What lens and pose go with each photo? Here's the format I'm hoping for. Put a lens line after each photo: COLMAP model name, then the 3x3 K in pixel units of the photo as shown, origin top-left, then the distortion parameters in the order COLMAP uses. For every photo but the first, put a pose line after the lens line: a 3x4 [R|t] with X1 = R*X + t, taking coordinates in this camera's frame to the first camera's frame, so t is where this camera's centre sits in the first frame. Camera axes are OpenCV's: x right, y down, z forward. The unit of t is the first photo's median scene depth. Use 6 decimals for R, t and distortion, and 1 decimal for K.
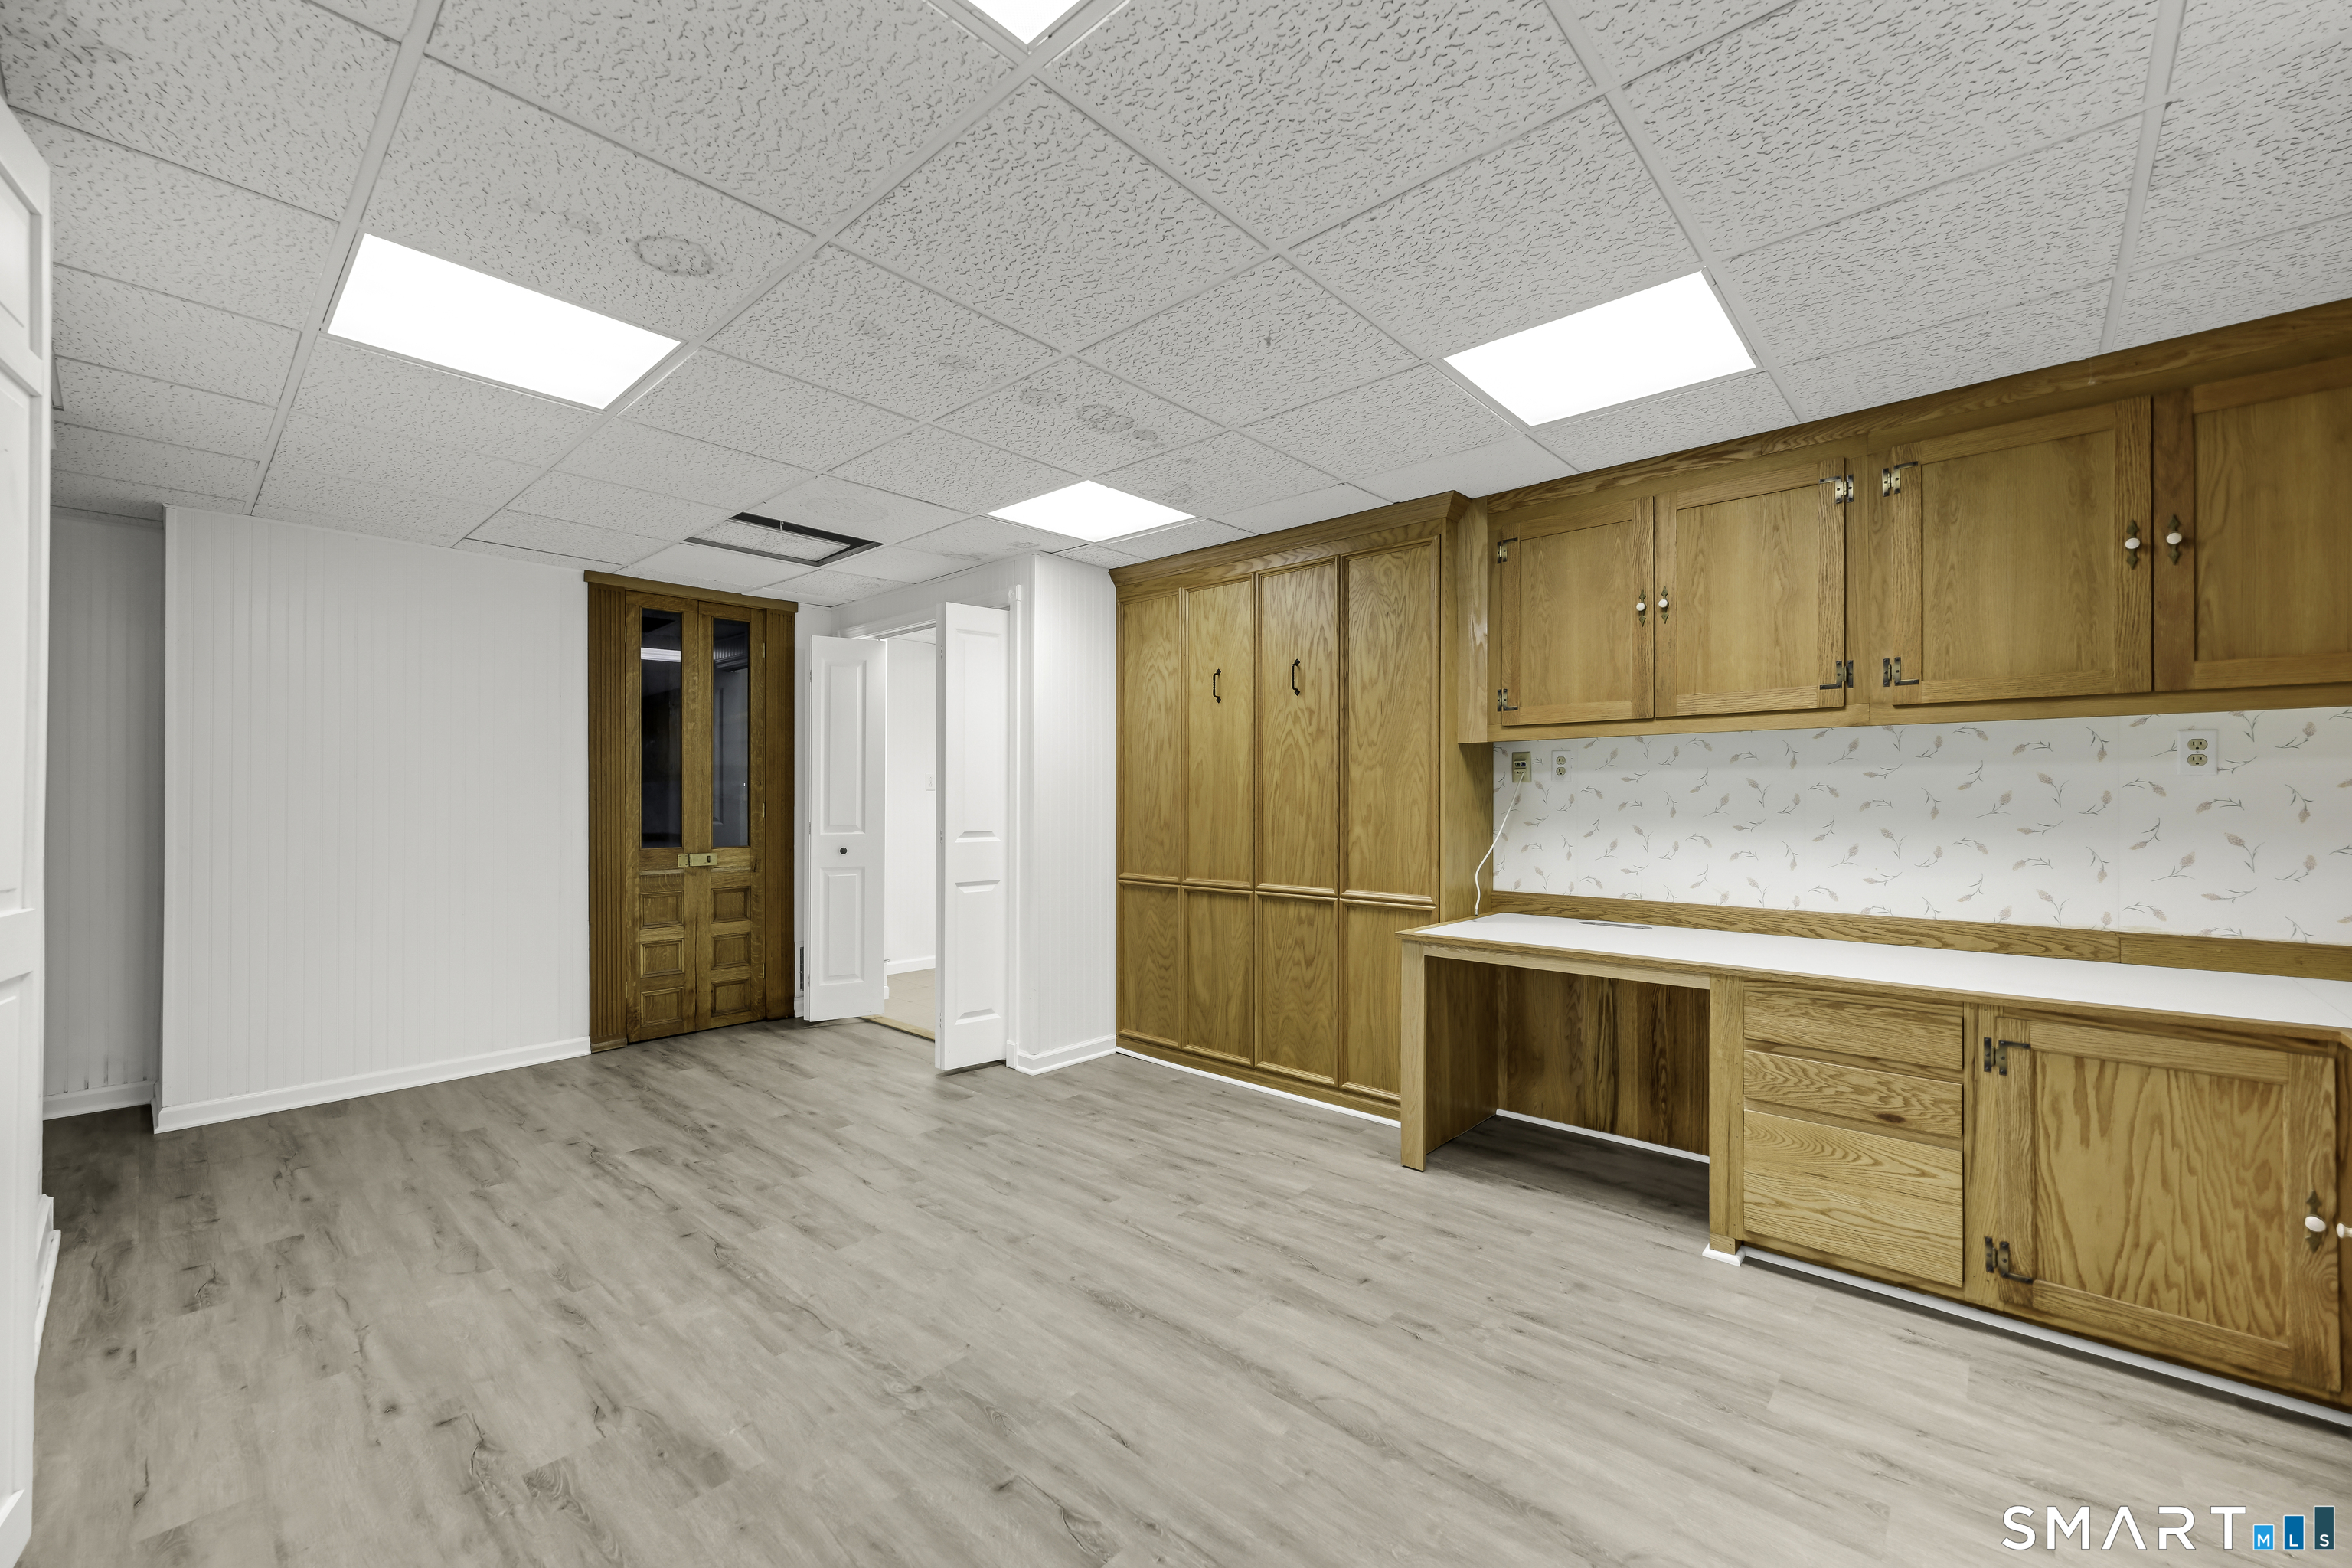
lens RADIAL K [[949.6, 0, 1176.8], [0, 949.6, 795.5], [0, 0, 1]] dist [-0.002740, -0.000237]
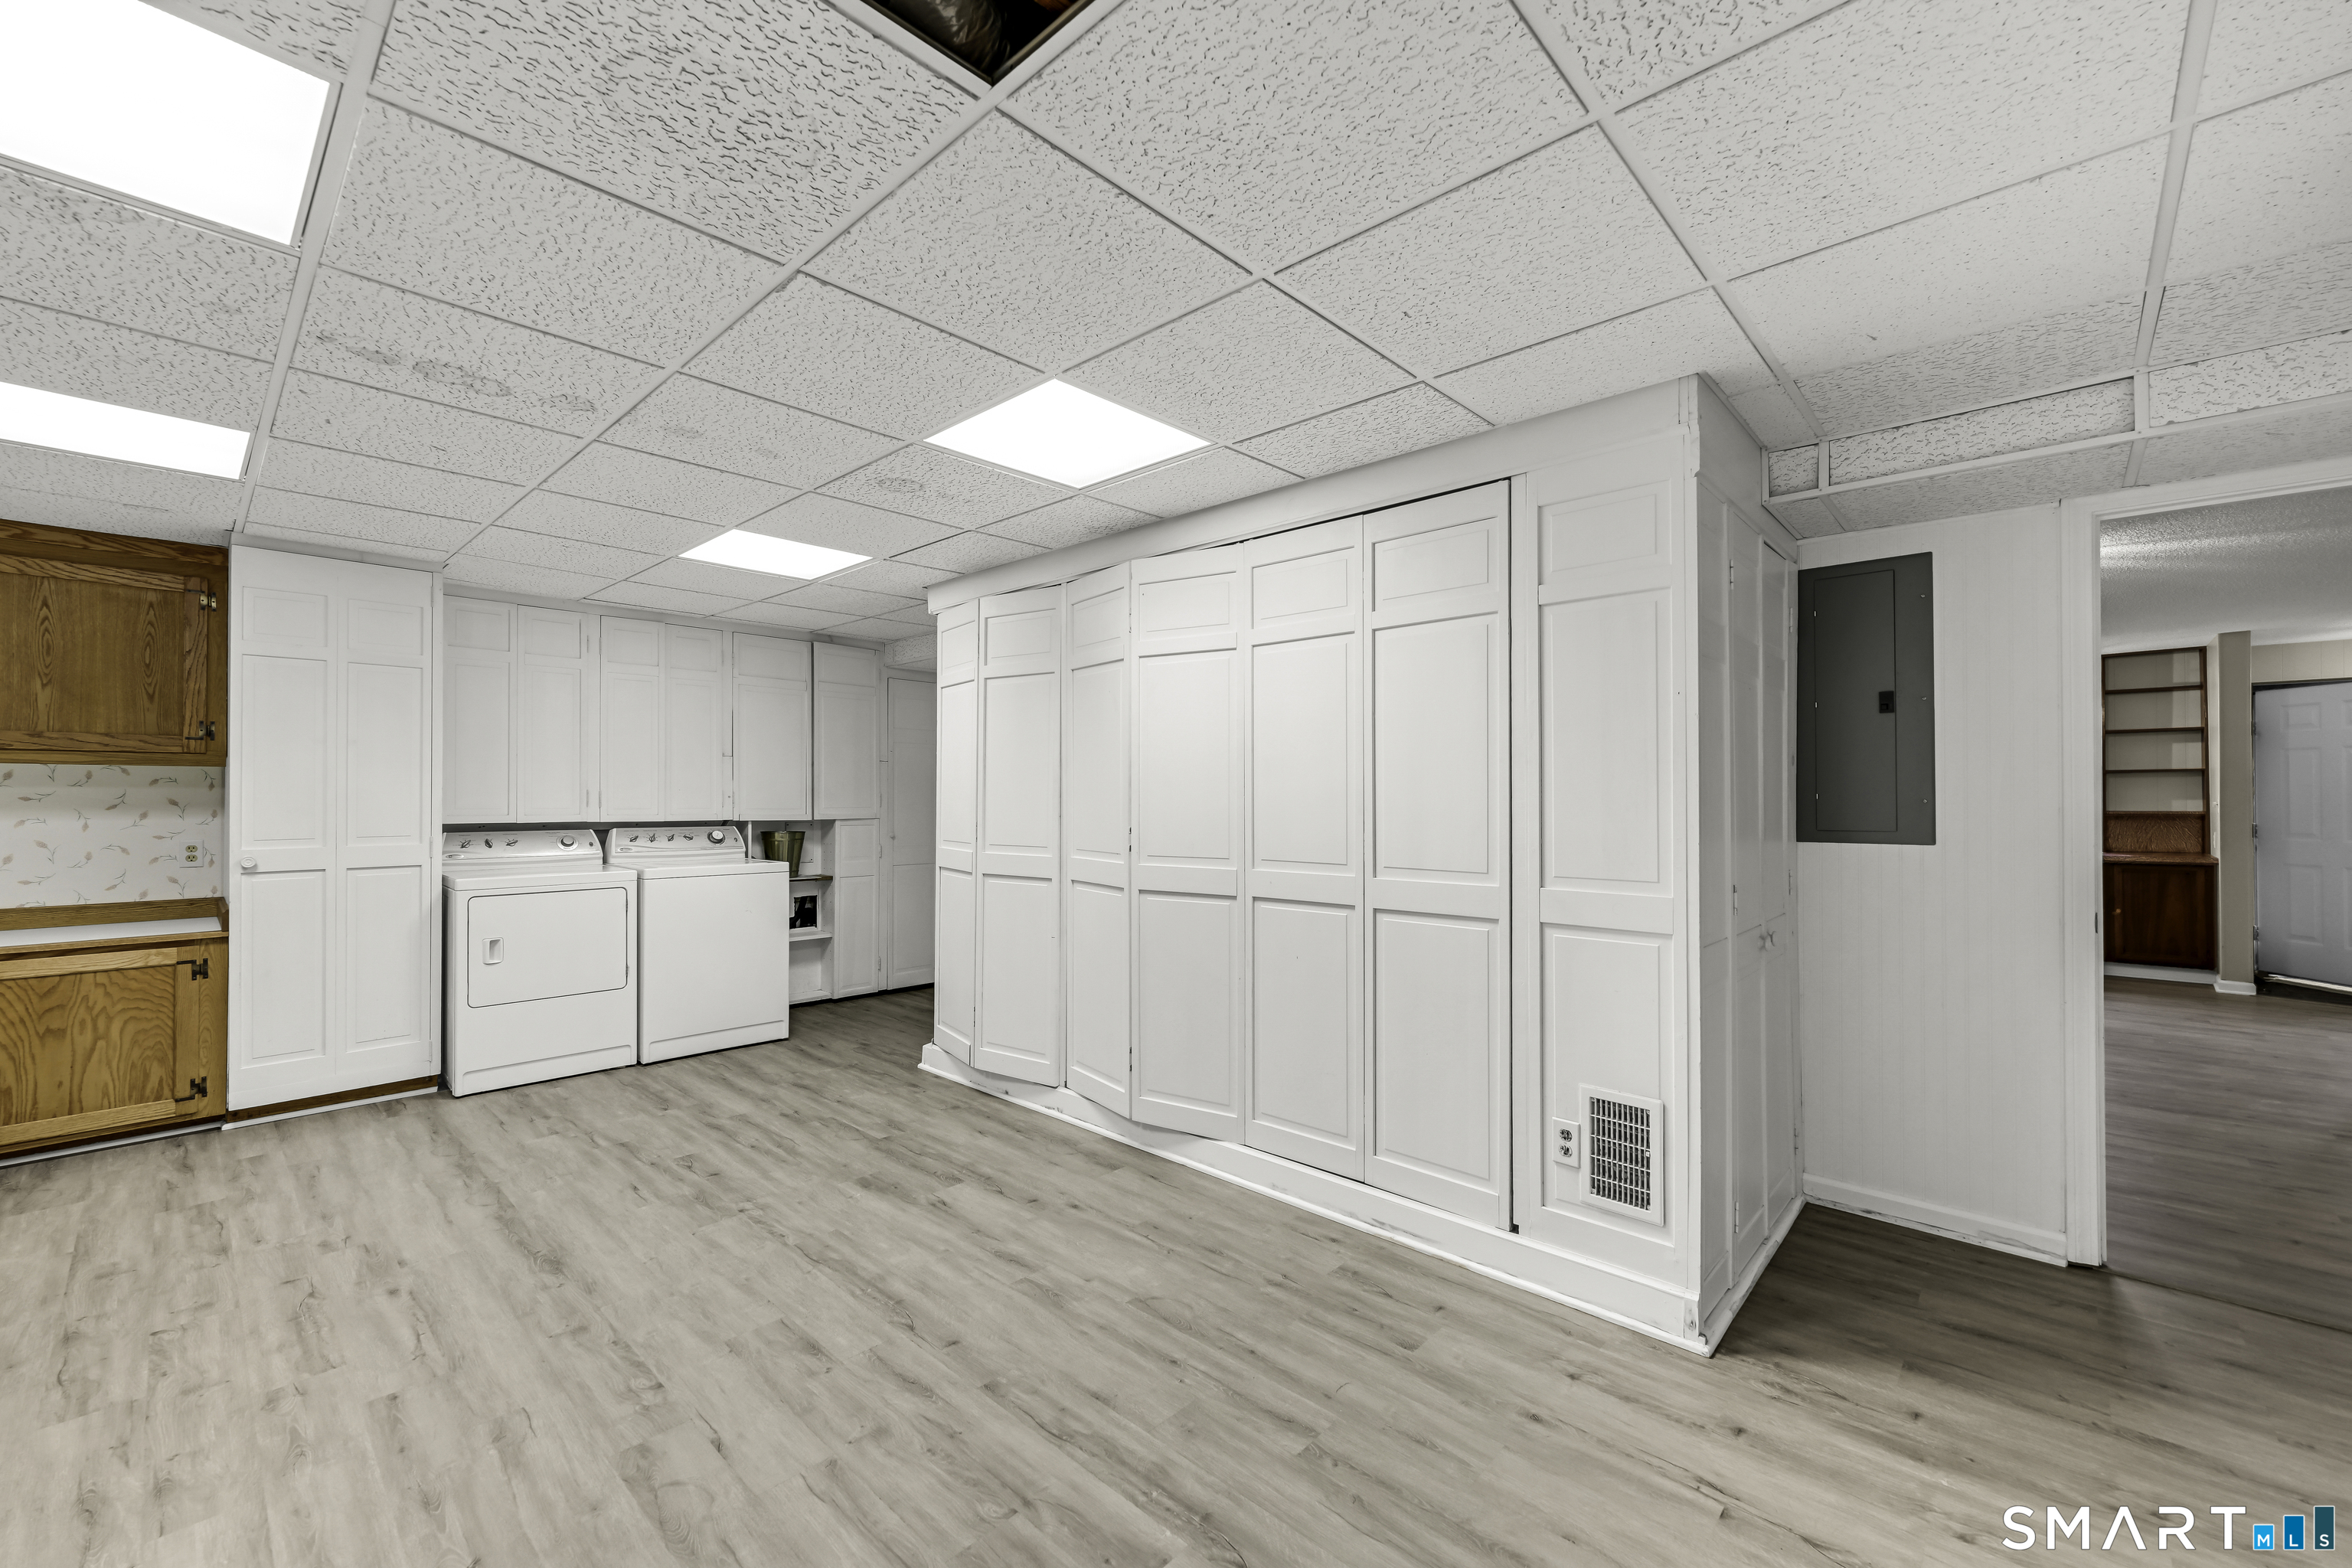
lens RADIAL K [[949.6, 0, 1174.1], [0, 949.6, 793.4], [0, 0, 1]] dist [-0.002740, -0.000237]
pose [[-0.999891, -0.001406, 0.014696, -0.816902], [-0.001519, 0.999970, -0.007655, -0.026552], [-0.014685, -0.007676, -0.999863, 2.080344]]
